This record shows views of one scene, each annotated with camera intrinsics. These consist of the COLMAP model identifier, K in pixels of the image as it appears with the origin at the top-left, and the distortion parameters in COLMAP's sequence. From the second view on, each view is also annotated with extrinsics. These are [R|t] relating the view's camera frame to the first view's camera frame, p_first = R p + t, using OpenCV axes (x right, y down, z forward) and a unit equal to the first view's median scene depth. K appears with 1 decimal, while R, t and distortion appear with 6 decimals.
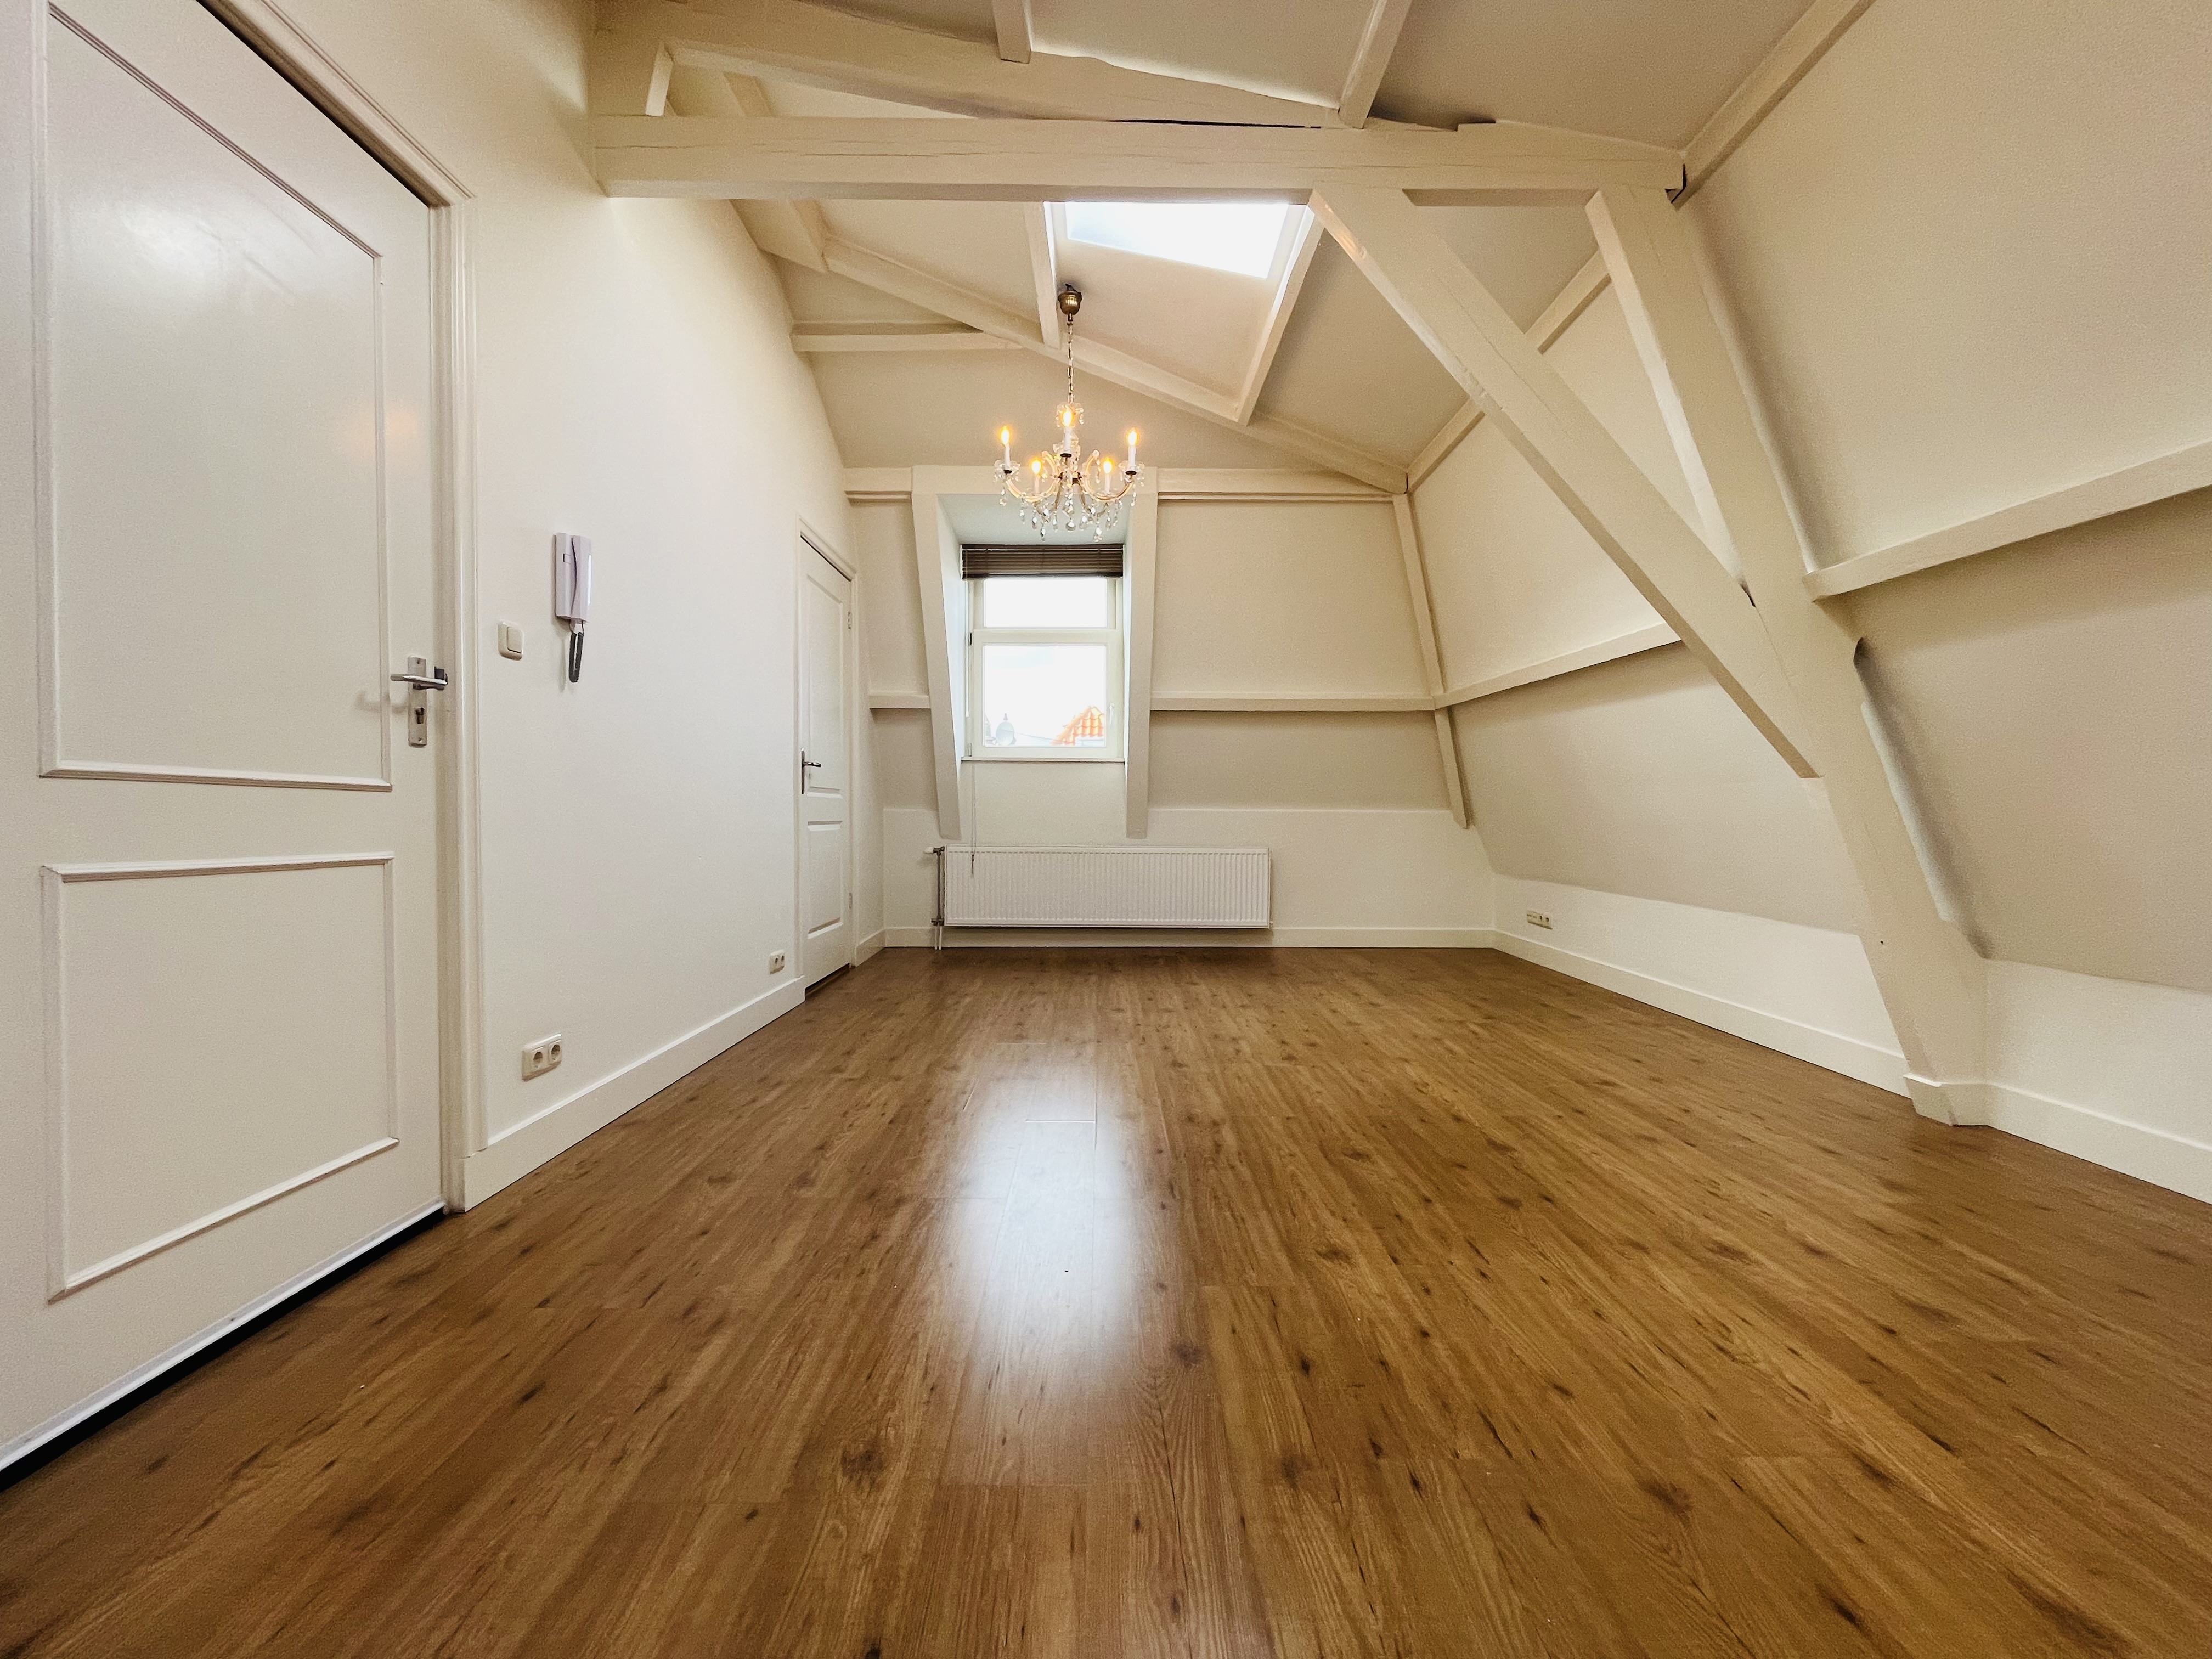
lens RADIAL K [[898.0, 0, 1102.5], [0, 898.0, 830.6], [0, 0, 1]] dist [0.000105, 0.000091]
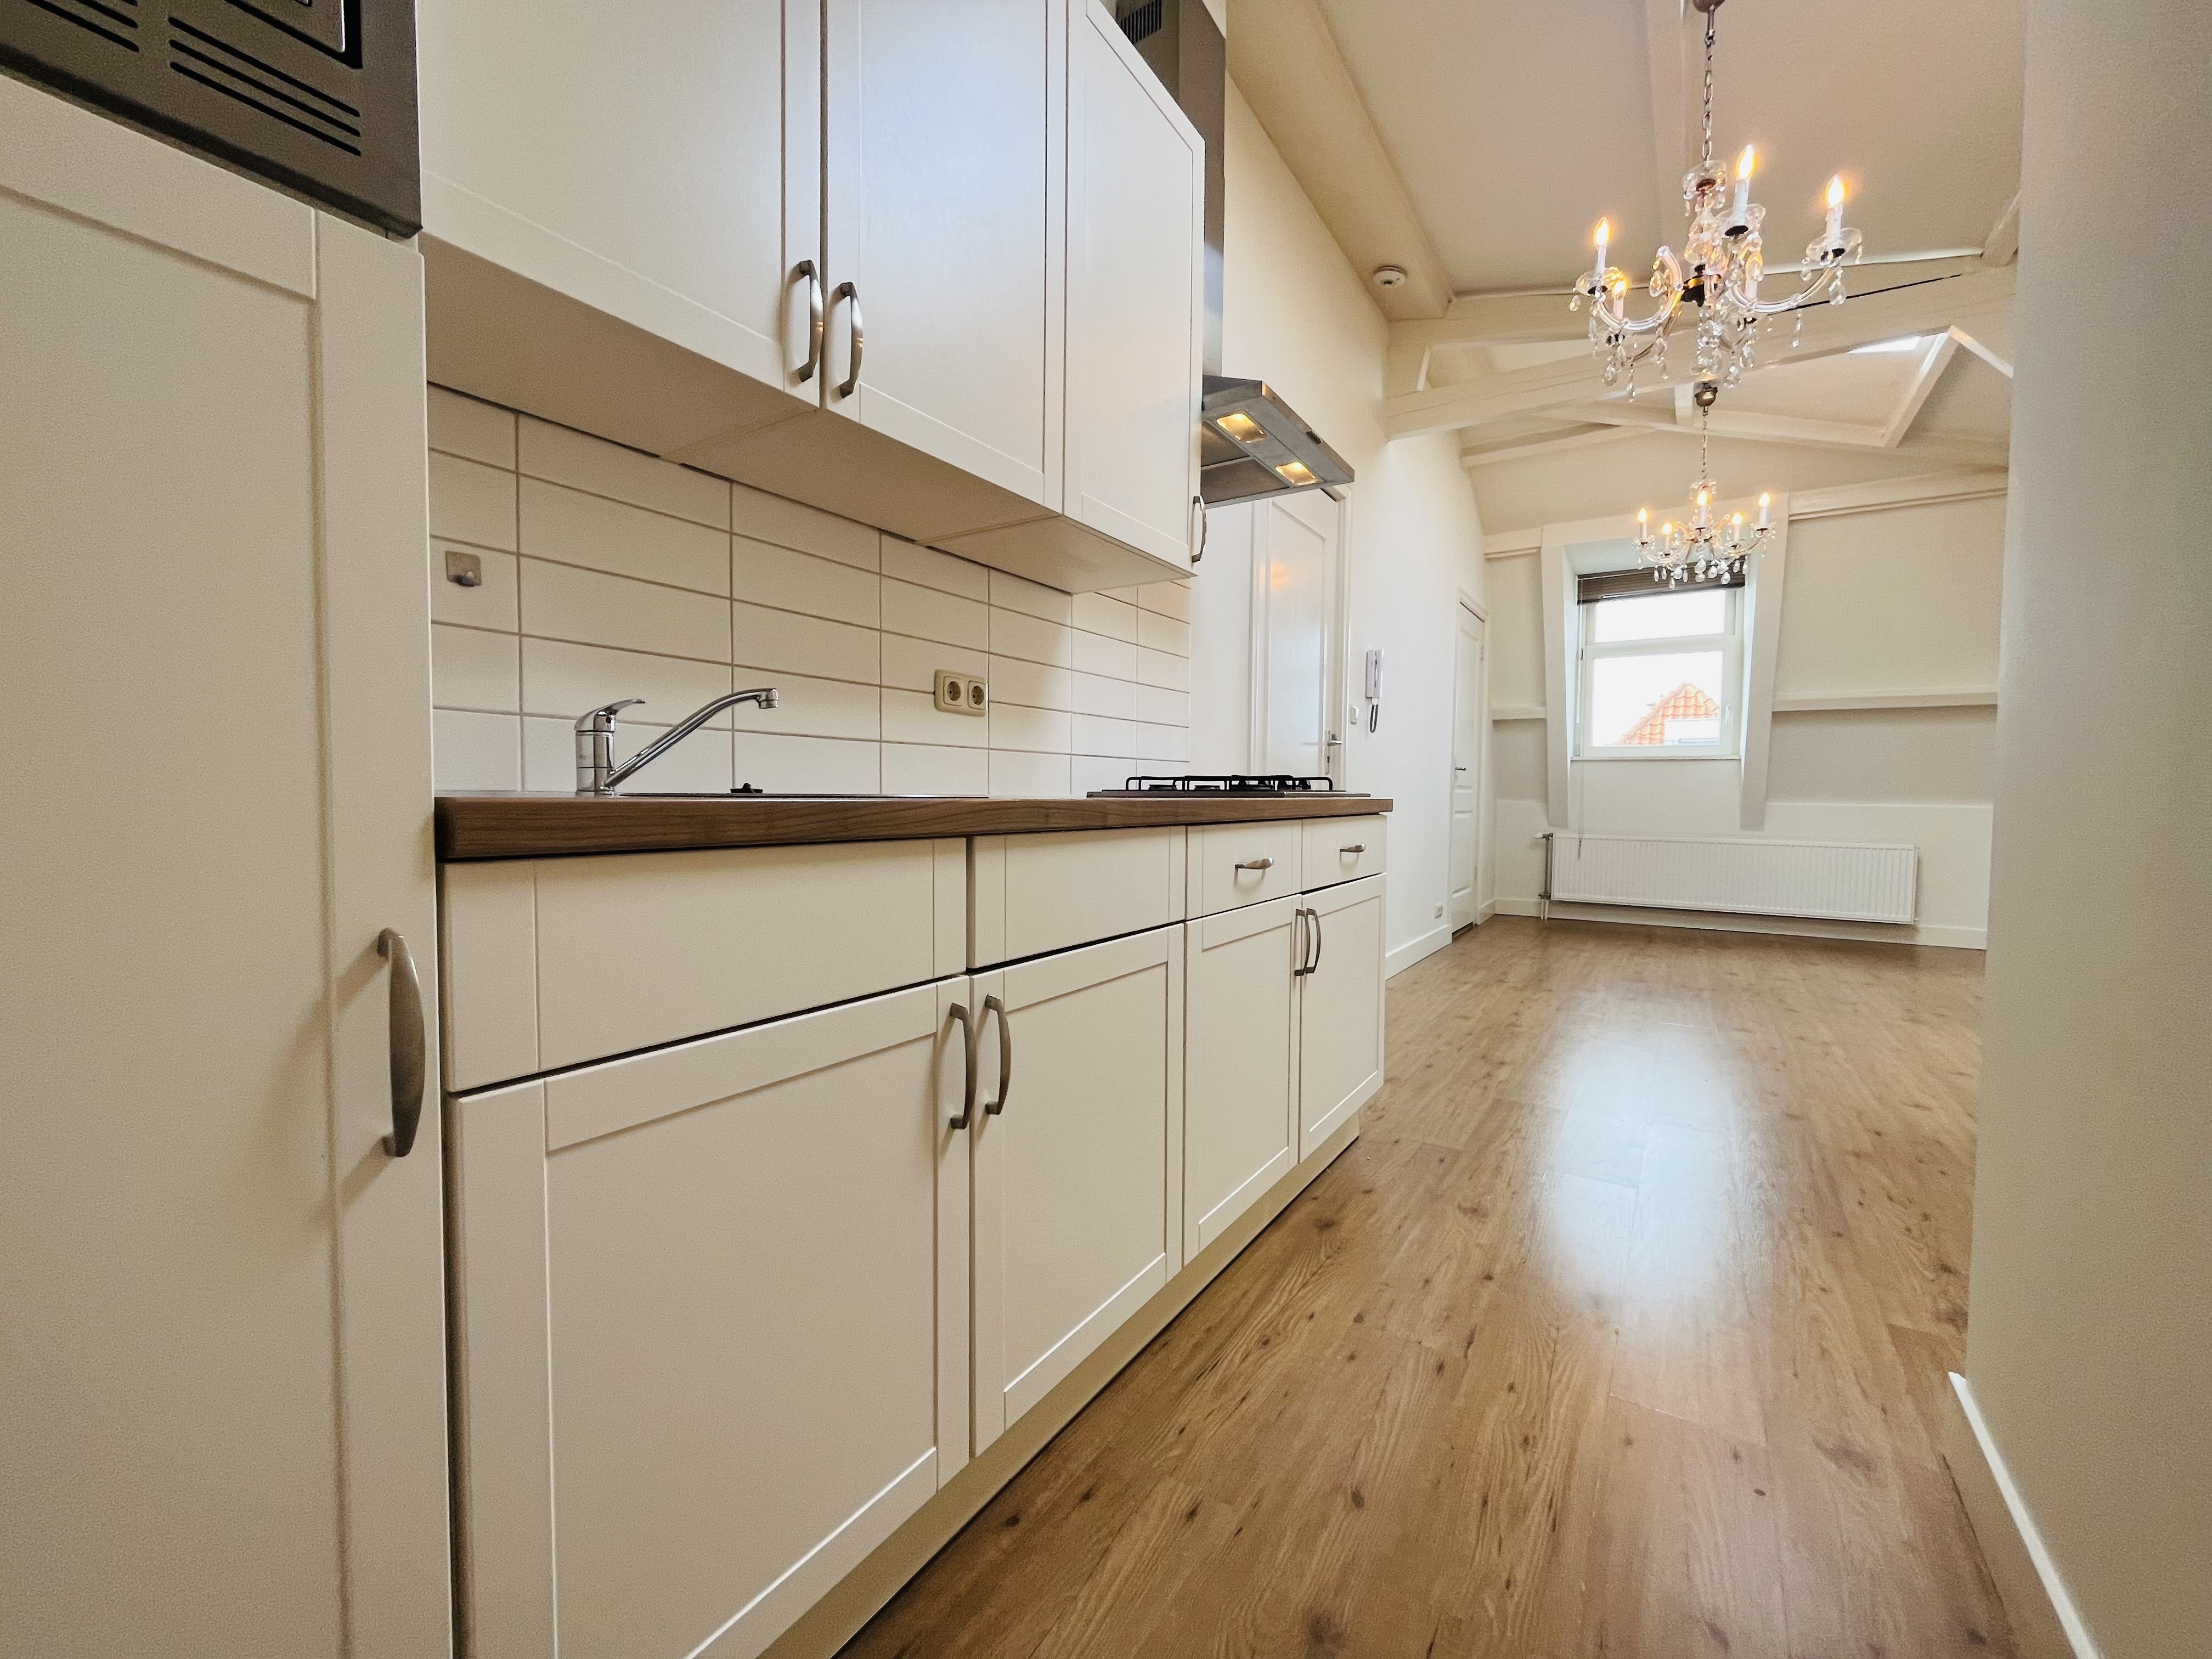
lens RADIAL K [[898.0, 0, 1102.5], [0, 898.0, 830.6], [0, 0, 1]] dist [0.000105, 0.000091]
pose [[0.836567, 0.029013, -0.547096, -0.031678], [-0.020008, 0.999549, 0.022413, -0.000346], [0.547500, -0.007803, 0.836770, -0.420227]]
